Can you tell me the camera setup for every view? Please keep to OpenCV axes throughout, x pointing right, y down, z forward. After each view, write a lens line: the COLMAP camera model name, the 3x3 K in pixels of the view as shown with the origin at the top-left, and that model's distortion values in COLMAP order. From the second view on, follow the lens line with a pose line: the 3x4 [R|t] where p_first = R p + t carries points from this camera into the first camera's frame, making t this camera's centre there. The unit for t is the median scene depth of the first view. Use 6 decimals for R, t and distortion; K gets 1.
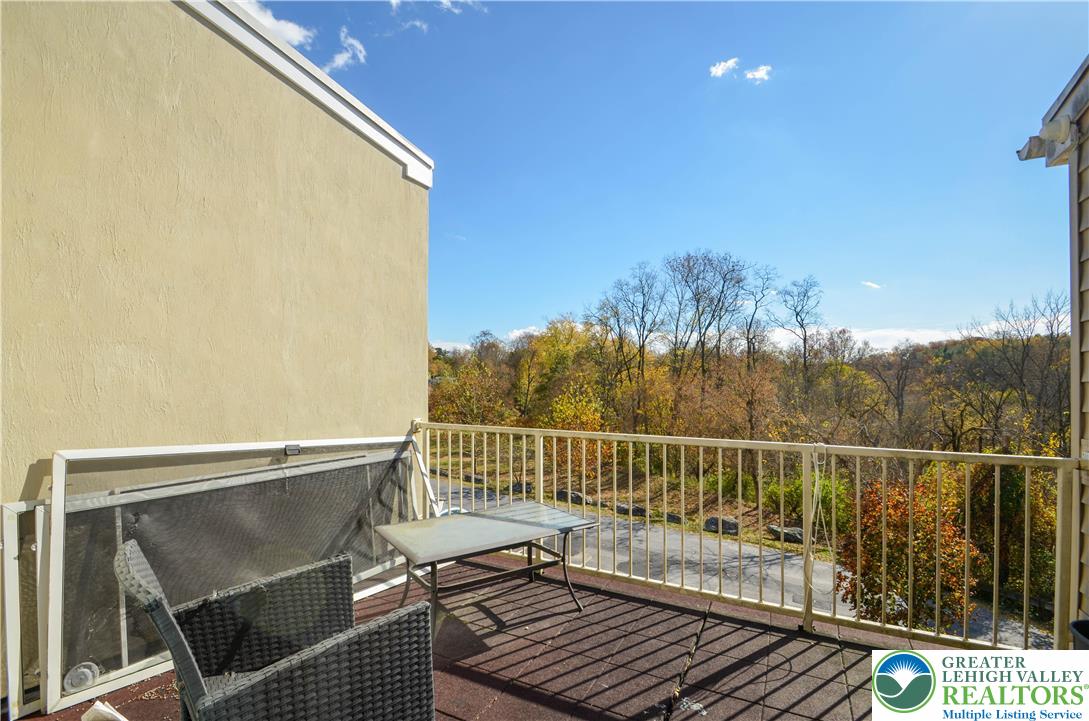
lens RADIAL K [[517.5, 0, 545.0], [0, 517.5, 381.6], [0, 0, 1]] dist [0.089450, -0.060912]
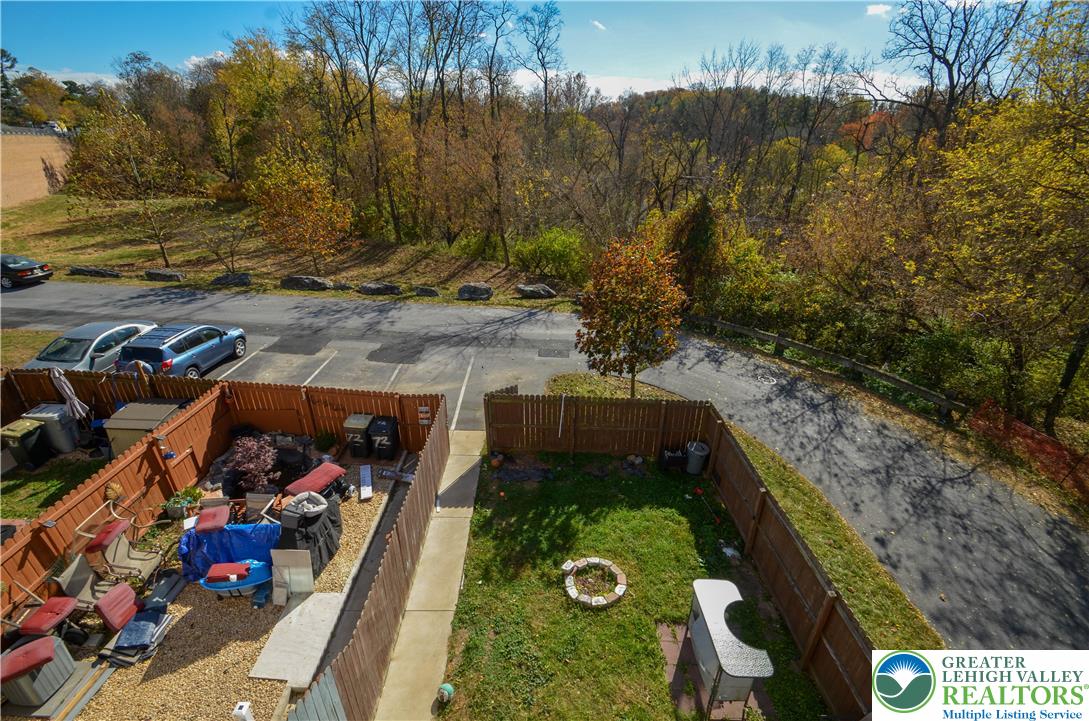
lens RADIAL K [[469.9, 0, 544.5], [0, 469.9, 360.5], [0, 0, 1]] dist [0.010609, -0.012505]
pose [[0.894181, -0.195140, 0.402940, 0.052930], [0.001866, 0.901628, 0.432508, 0.004302], [-0.447701, -0.385989, 0.806583, 0.127430]]
